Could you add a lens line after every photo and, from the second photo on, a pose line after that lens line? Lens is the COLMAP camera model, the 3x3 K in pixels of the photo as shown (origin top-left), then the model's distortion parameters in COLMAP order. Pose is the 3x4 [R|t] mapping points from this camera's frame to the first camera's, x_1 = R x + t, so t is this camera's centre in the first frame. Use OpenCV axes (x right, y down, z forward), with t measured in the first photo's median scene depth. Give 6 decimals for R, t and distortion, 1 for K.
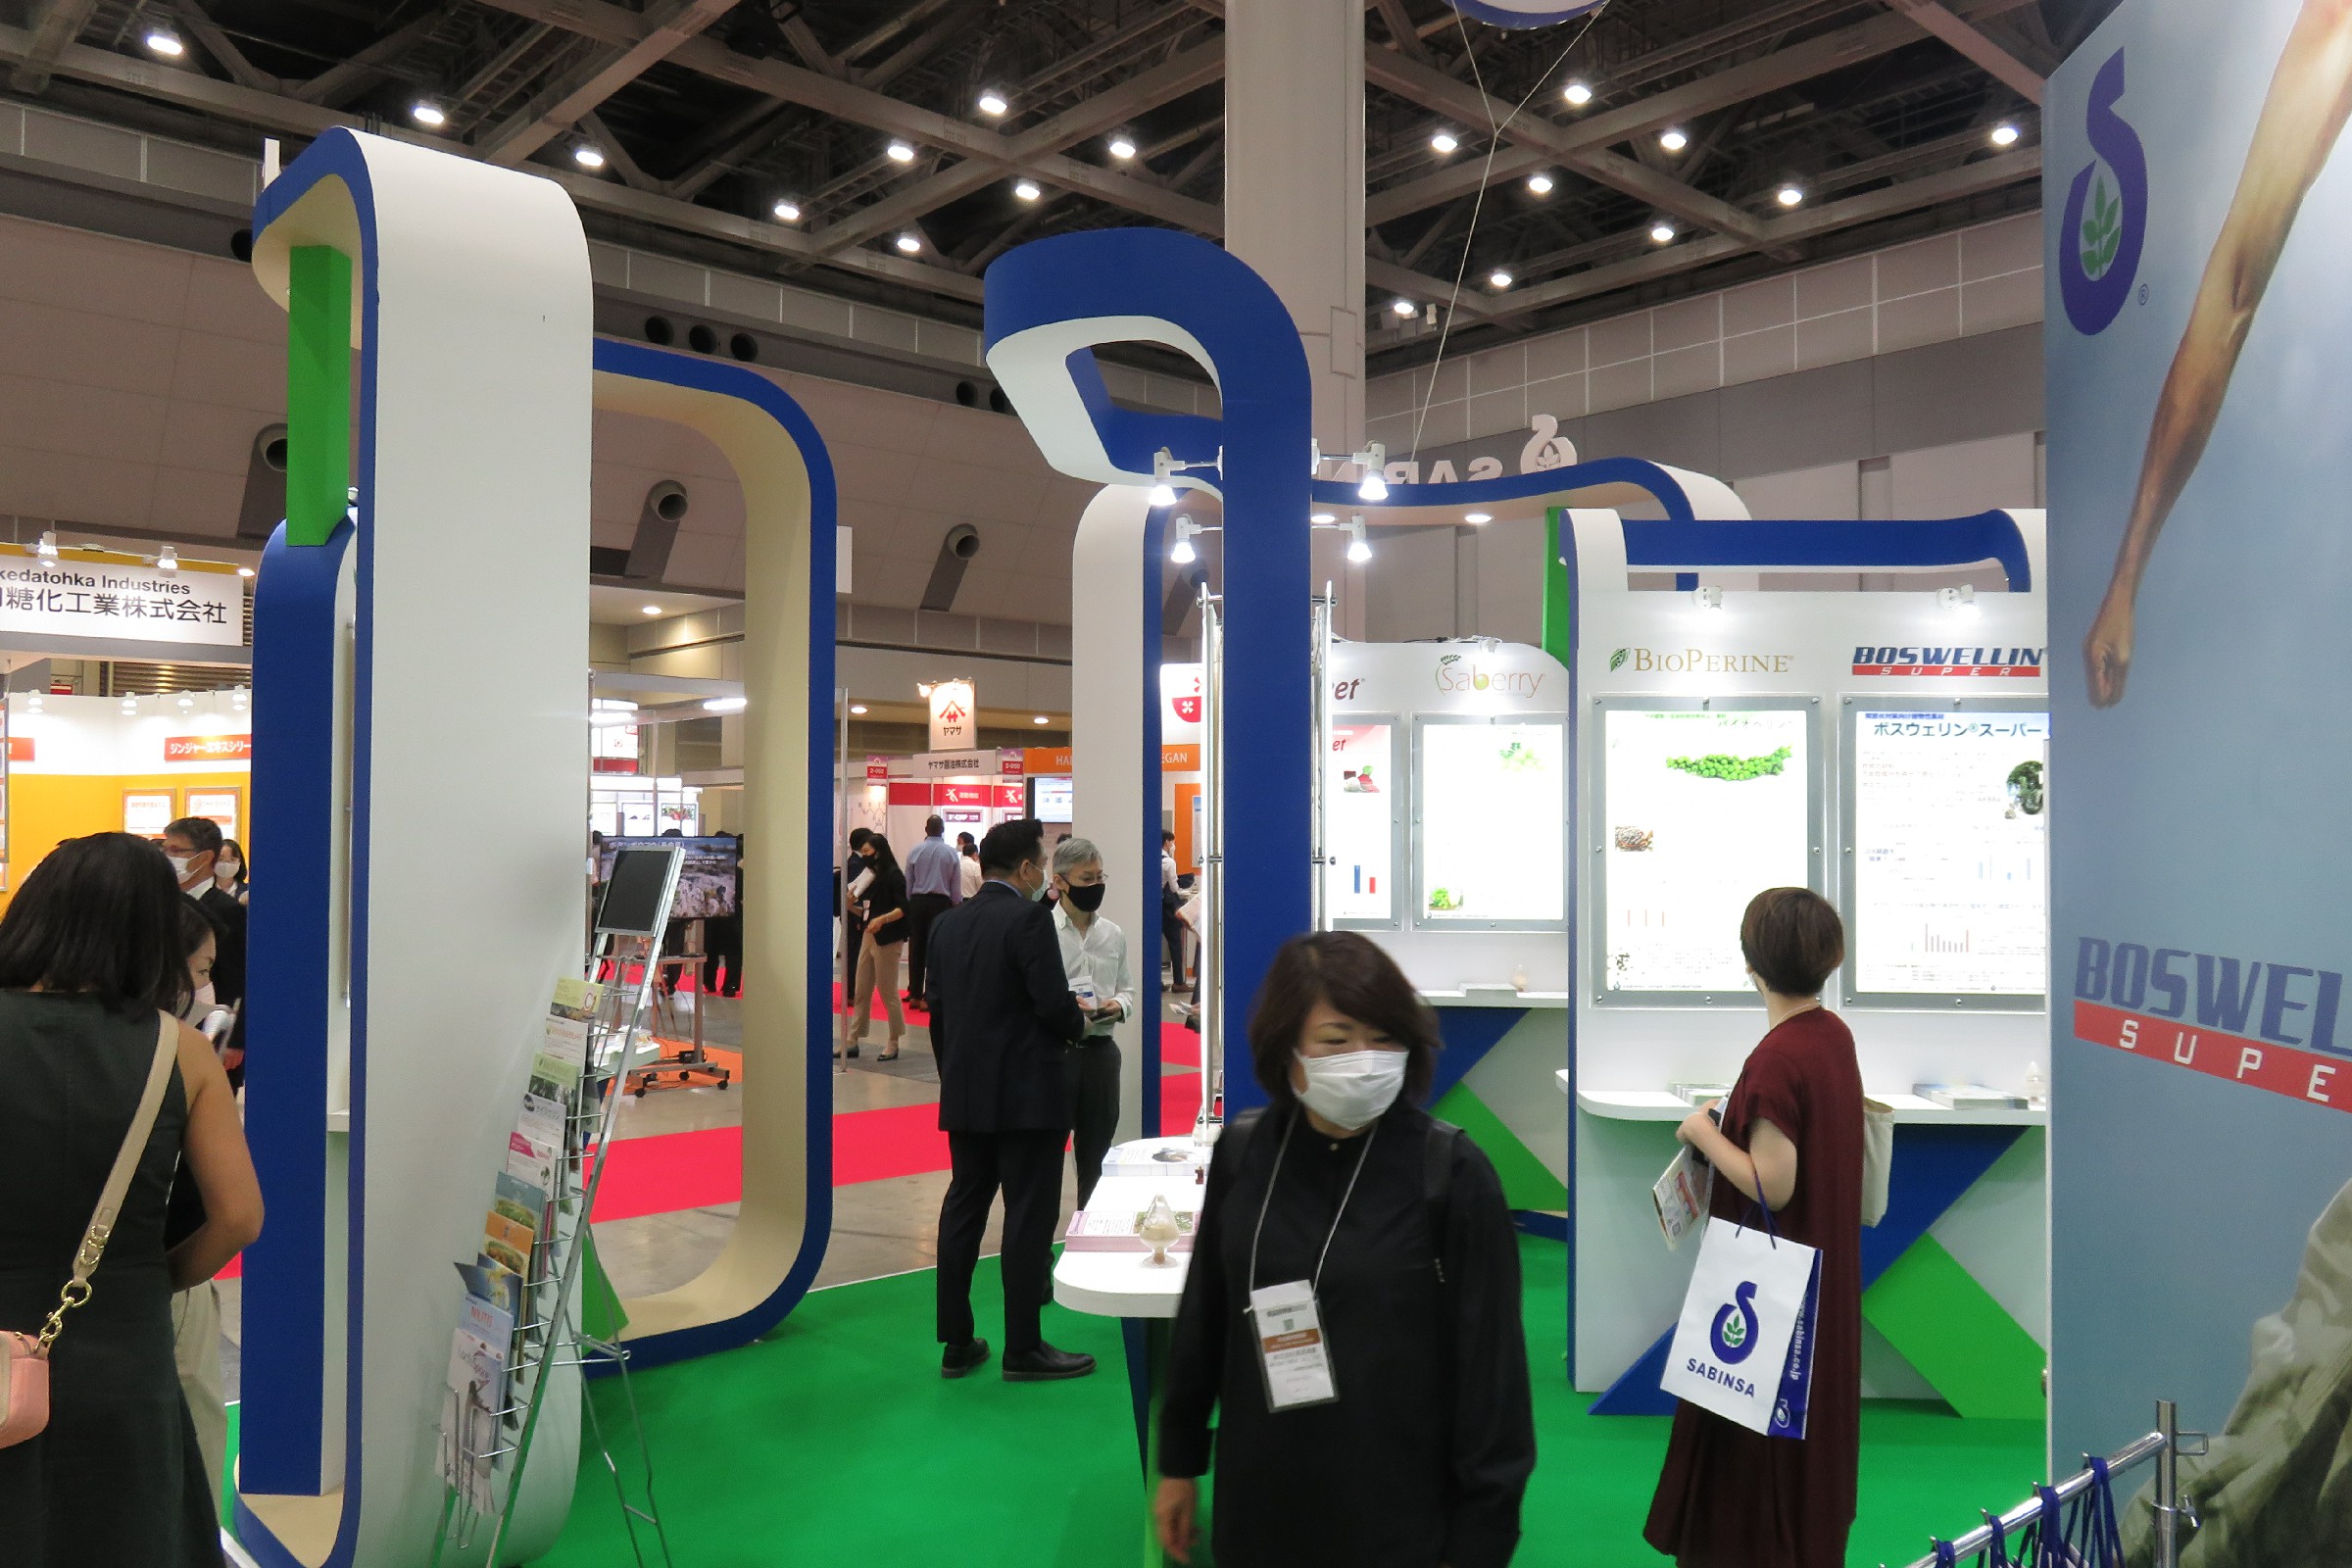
lens RADIAL K [[1749.1, 0, 1179.9], [0, 1749.1, 784.9], [0, 0, 1]] dist [-0.013066, 0.009400]
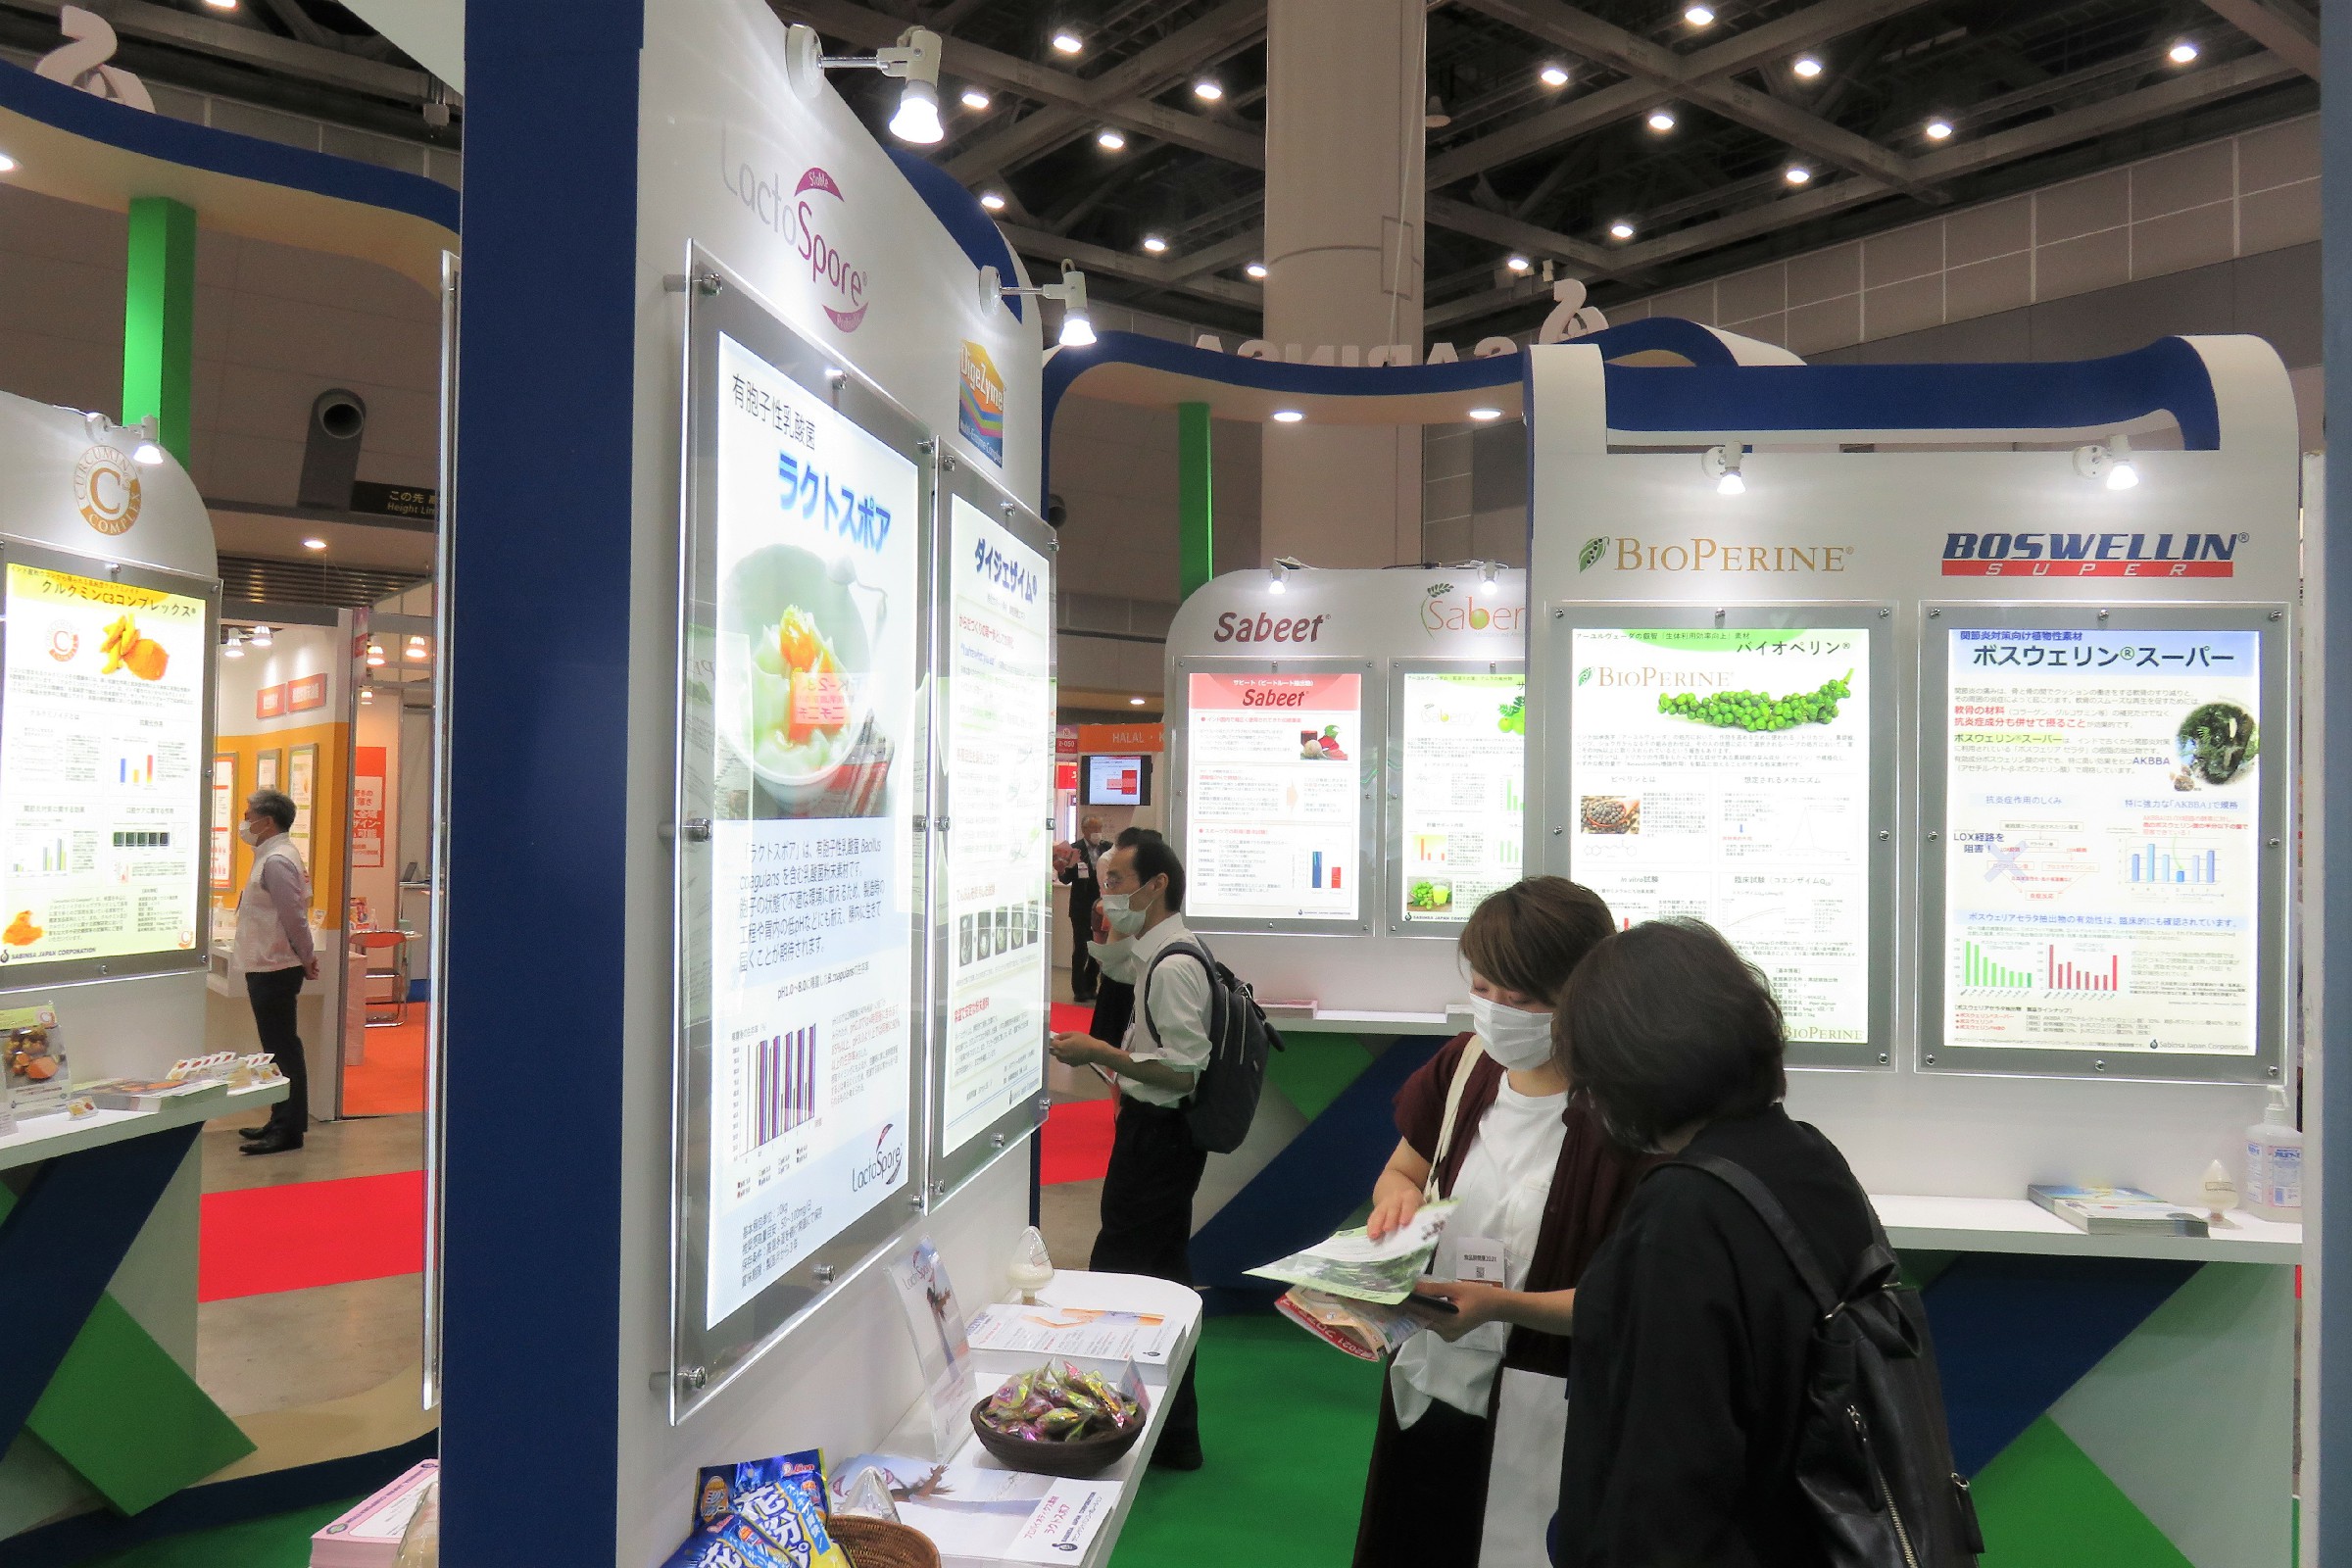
lens RADIAL K [[1749.1, 0, 1184.9], [0, 1749.1, 785.5], [0, 0, 1]] dist [-0.013066, 0.009400]
pose [[0.997177, 0.008313, -0.074627, 0.034674], [-0.007779, 0.999942, 0.007440, 0.003684], [0.074685, -0.006838, 0.997184, 0.073422]]
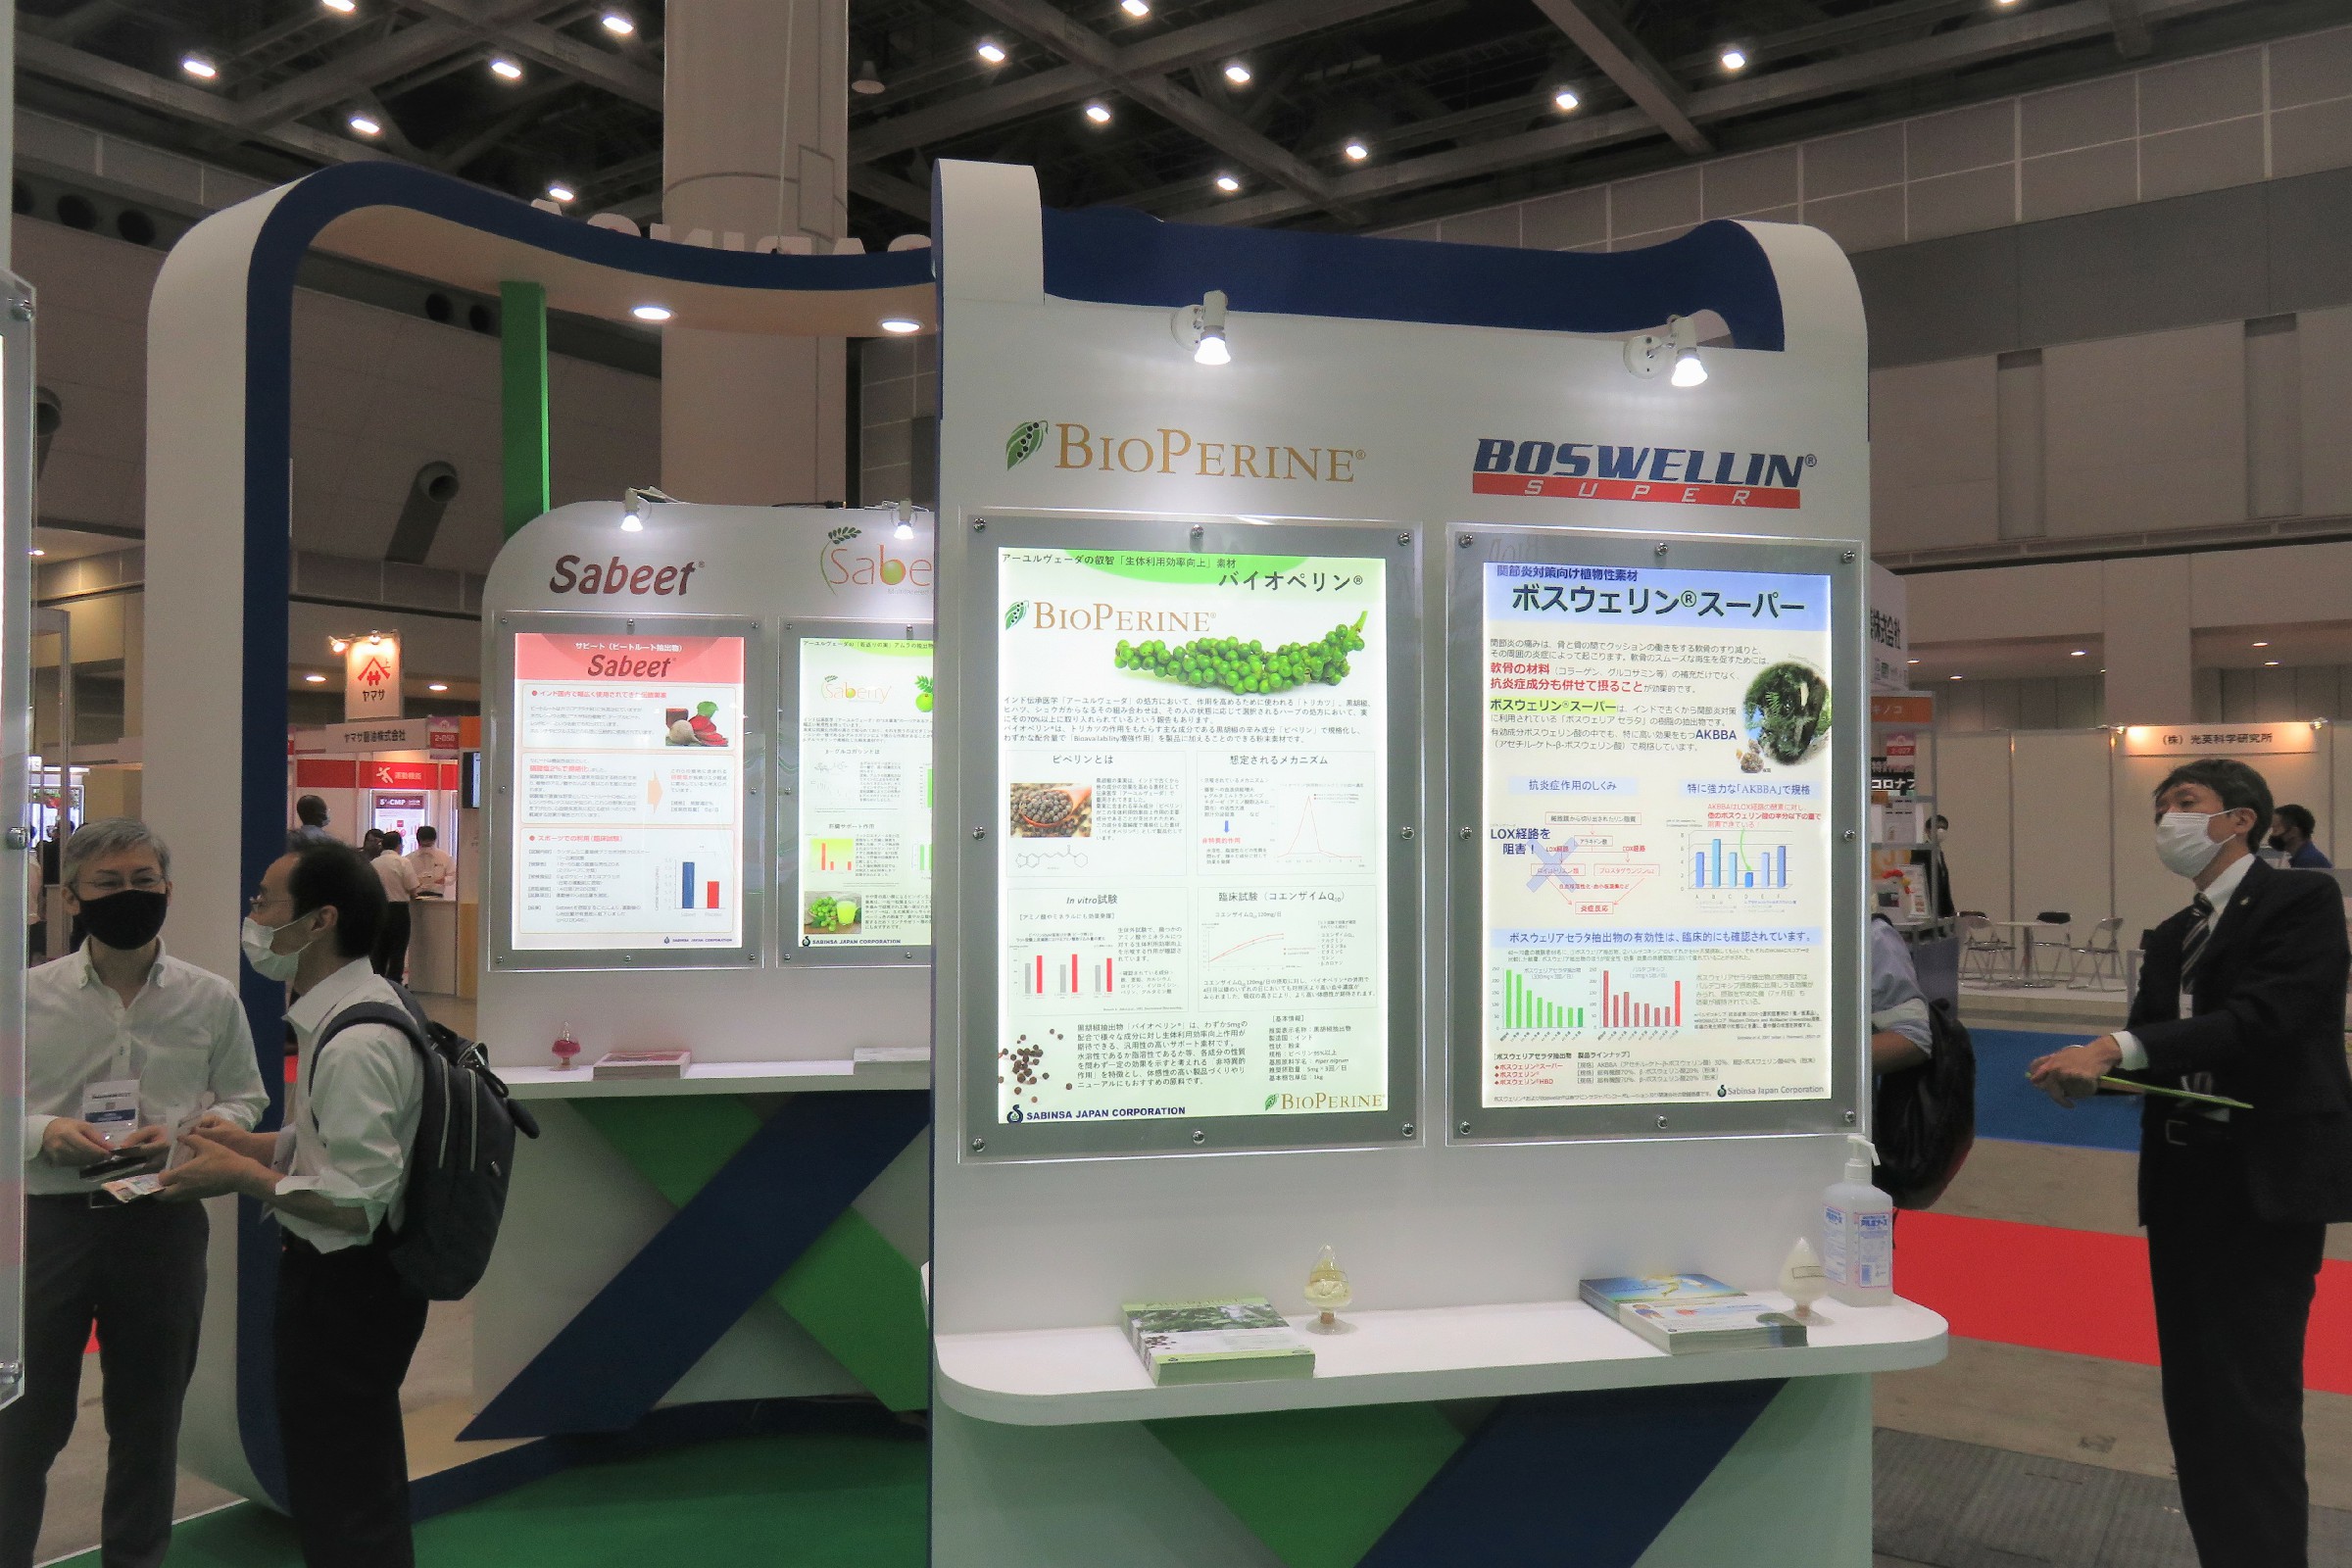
lens RADIAL K [[1749.1, 0, 1181.9], [0, 1749.1, 787.9], [0, 0, 1]] dist [-0.013066, 0.009400]
pose [[0.971674, 0.002003, 0.236317, 0.043060], [-0.003689, 0.999971, 0.006691, 0.005065], [-0.236296, -0.007373, 0.971653, 0.124133]]
